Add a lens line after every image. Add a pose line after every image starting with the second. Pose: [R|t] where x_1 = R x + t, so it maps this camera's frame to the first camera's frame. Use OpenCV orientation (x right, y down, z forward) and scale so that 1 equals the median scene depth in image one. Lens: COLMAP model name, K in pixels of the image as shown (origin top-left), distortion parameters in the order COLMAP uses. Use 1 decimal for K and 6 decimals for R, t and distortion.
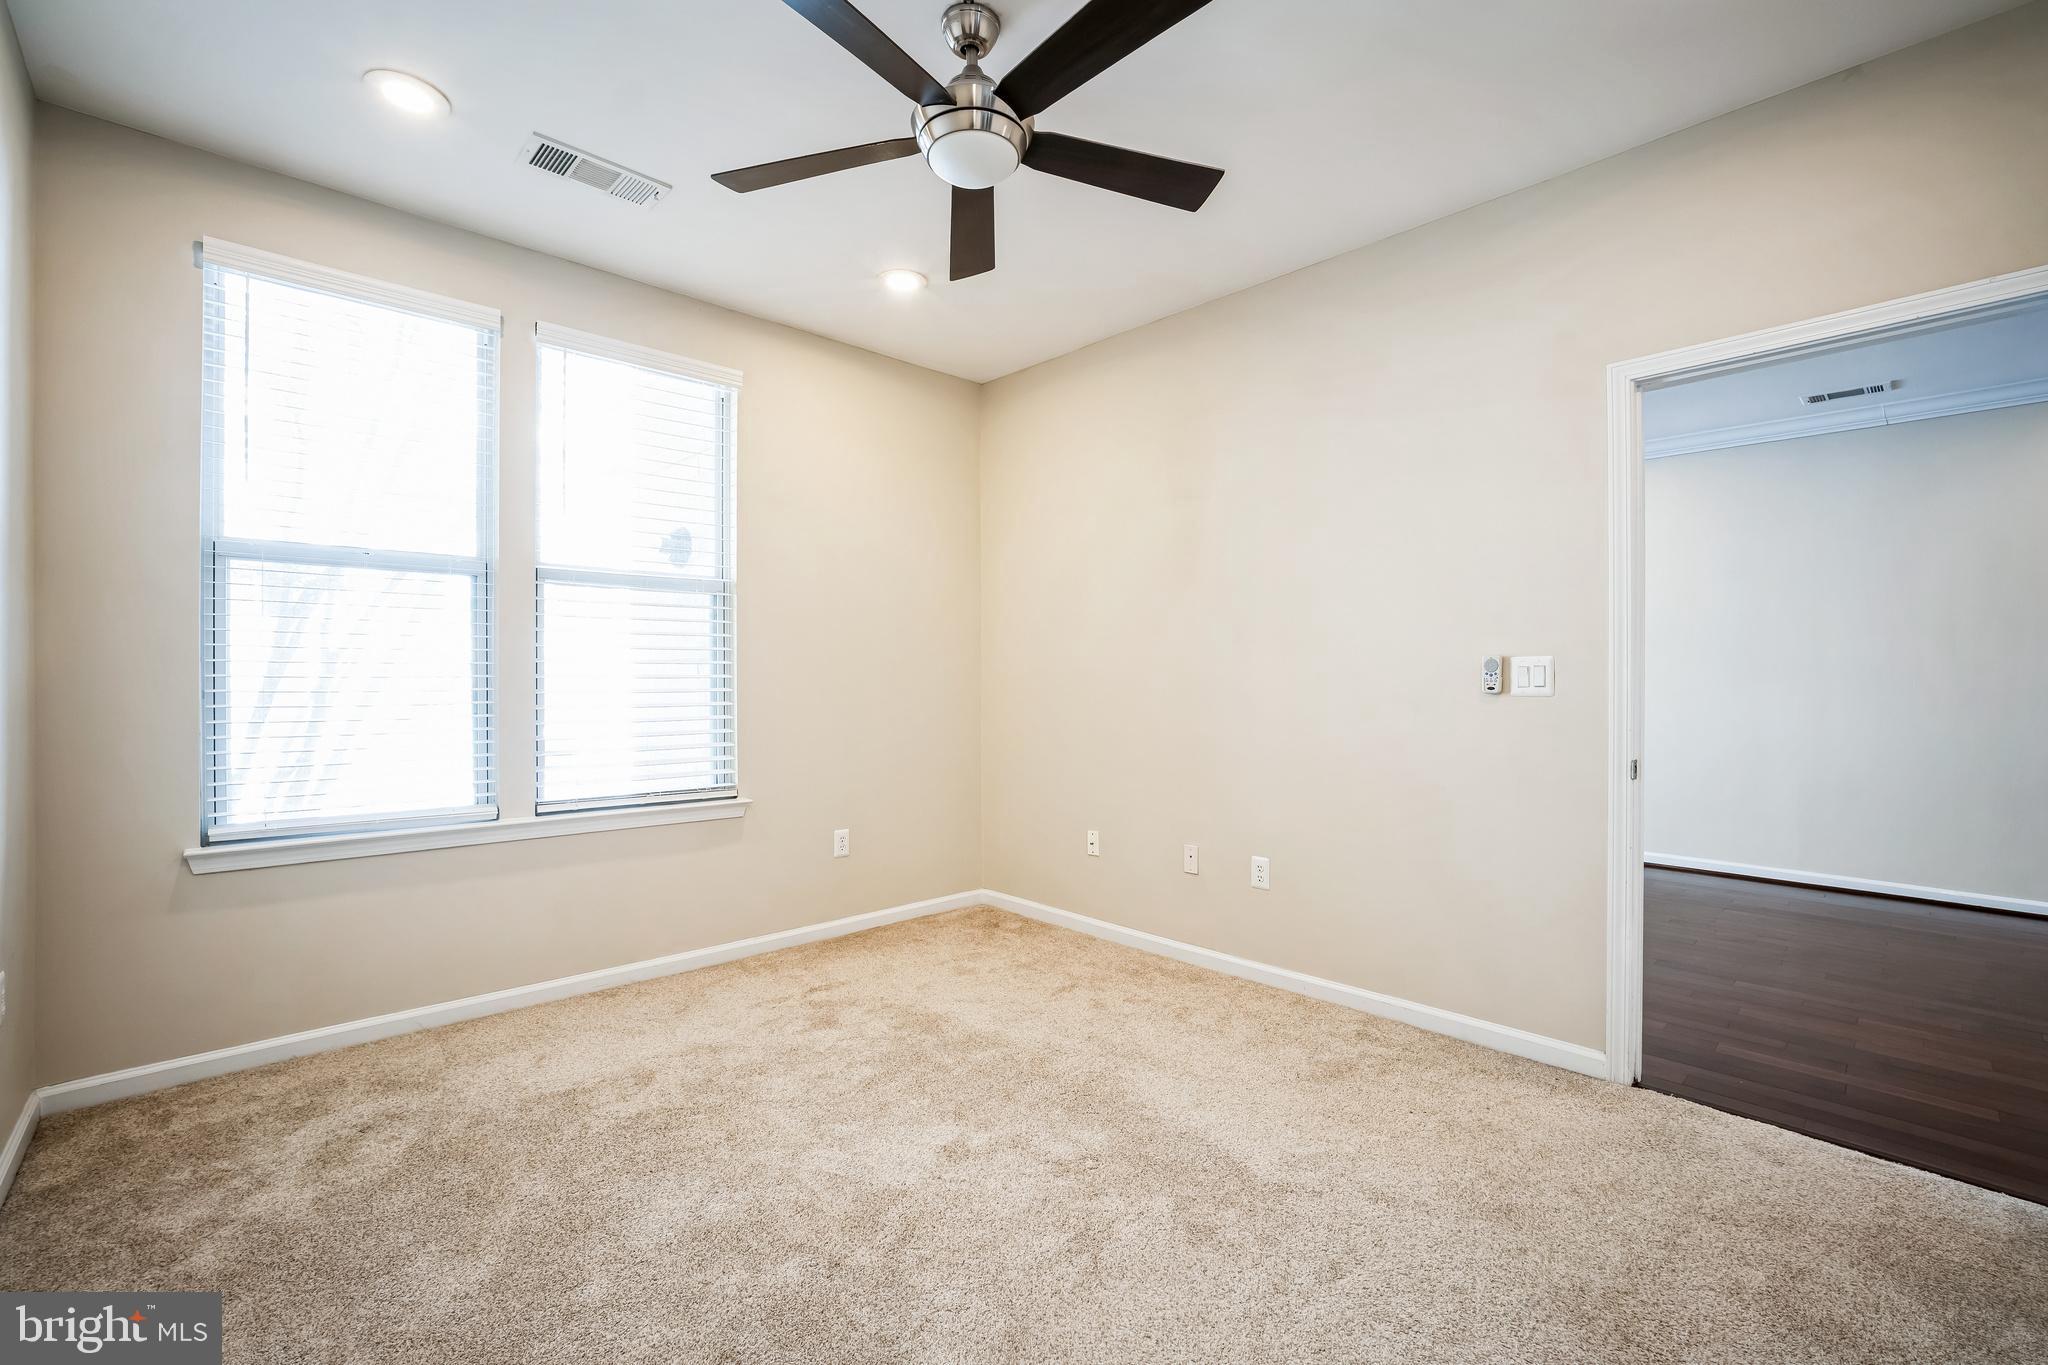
lens RADIAL K [[873.6, 0, 1024.7], [0, 873.6, 667.6], [0, 0, 1]] dist [-0.038891, 0.016742]
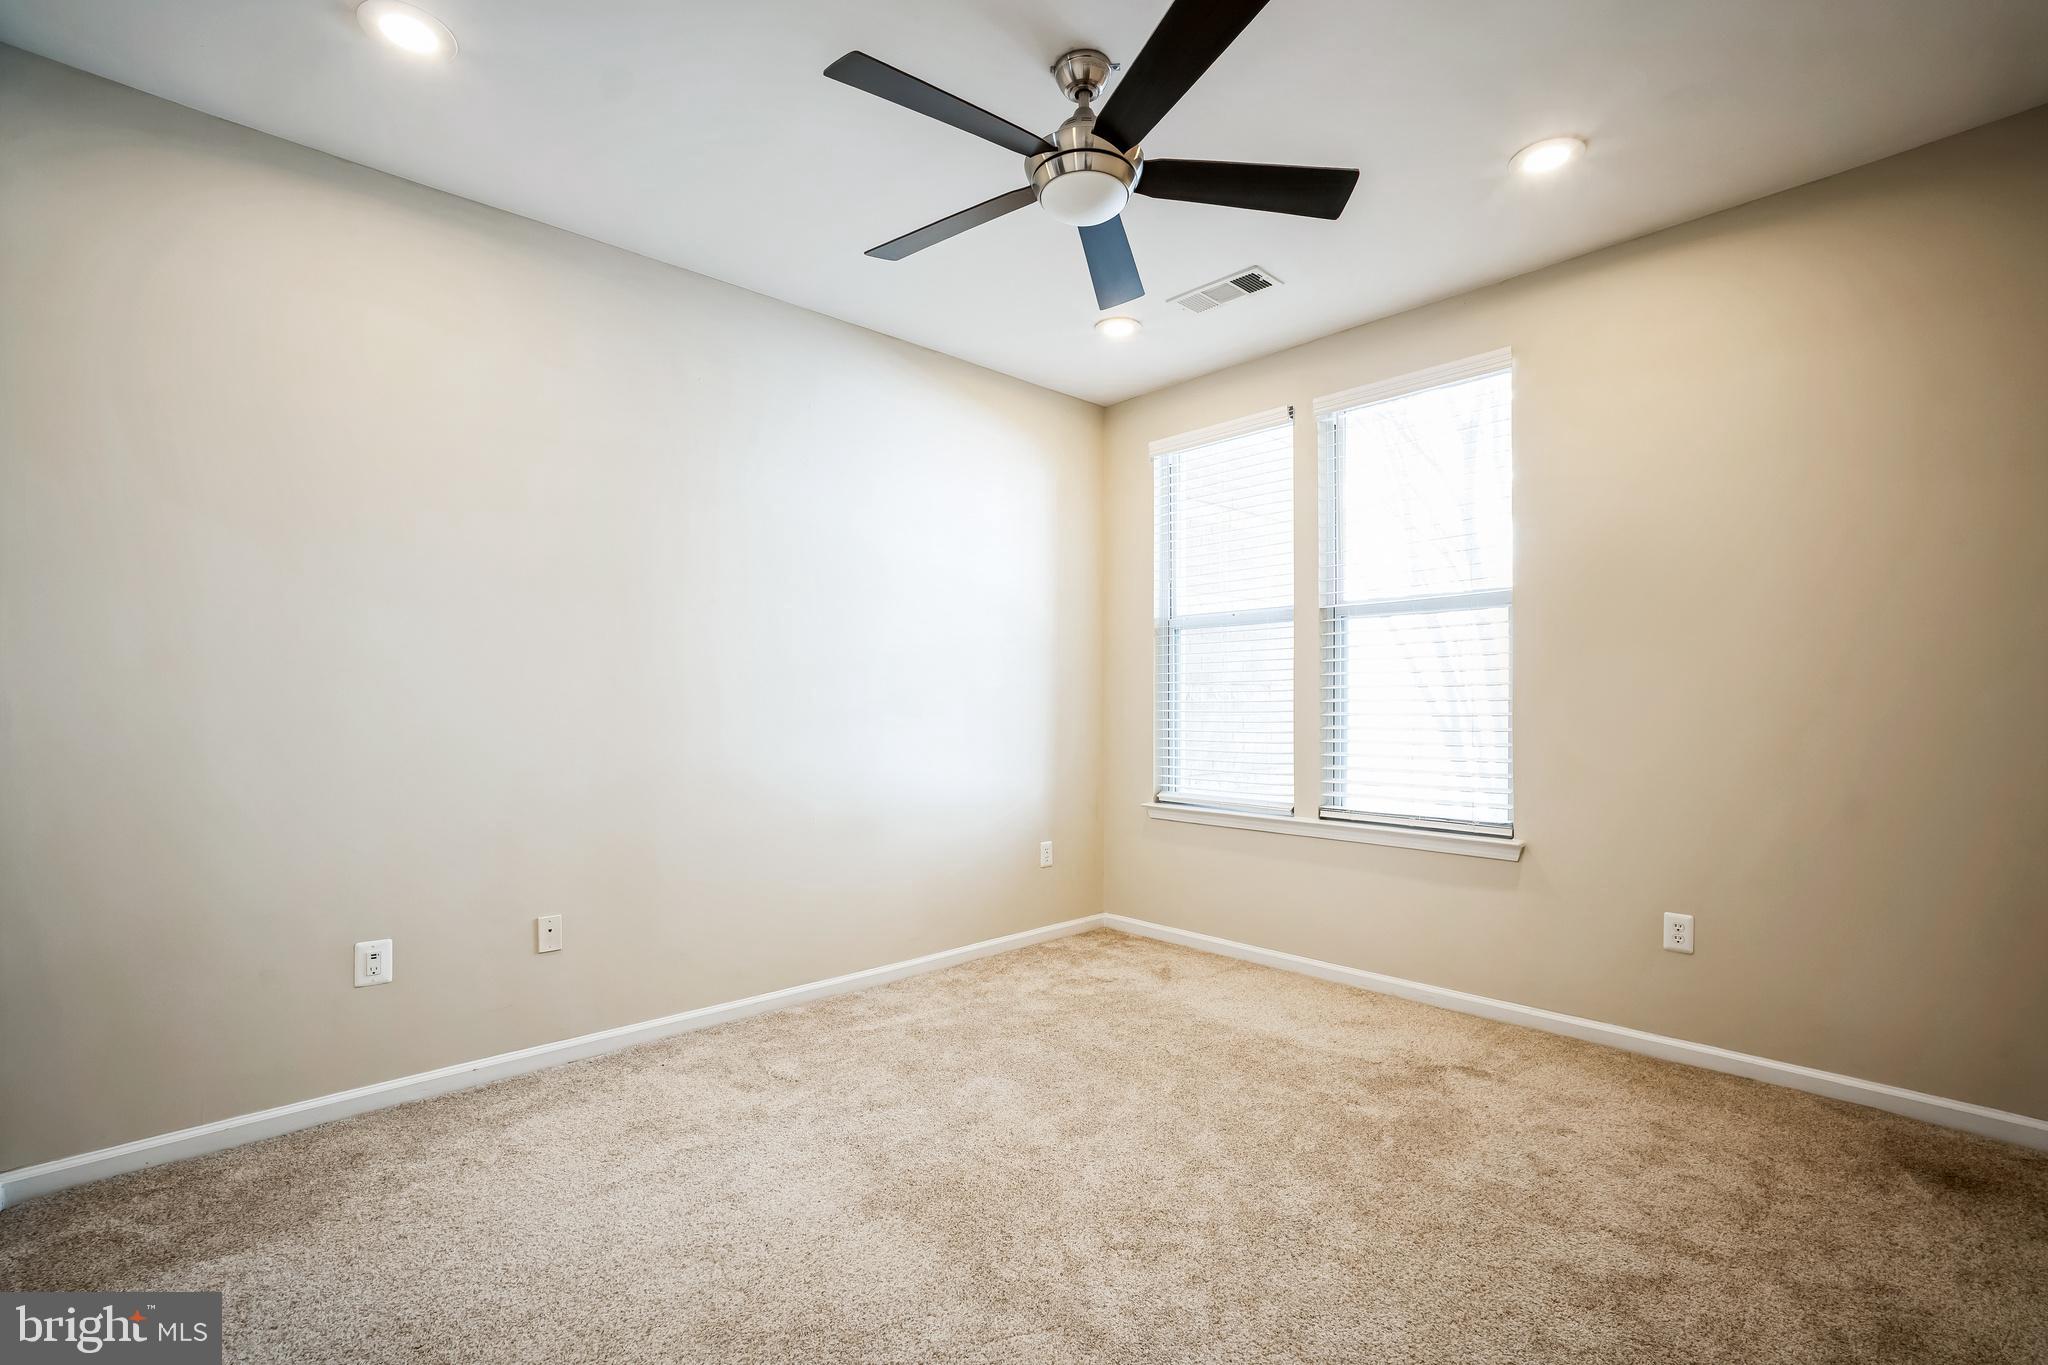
lens RADIAL K [[877.3, 0, 1023.5], [0, 877.3, 695.4], [0, 0, 1]] dist [-0.035822, 0.020294]
pose [[0.005997, -0.013149, -0.999896, 0.639496], [0.016235, 0.999783, -0.013050, 0.012513], [0.999850, -0.016155, 0.006209, 0.603311]]
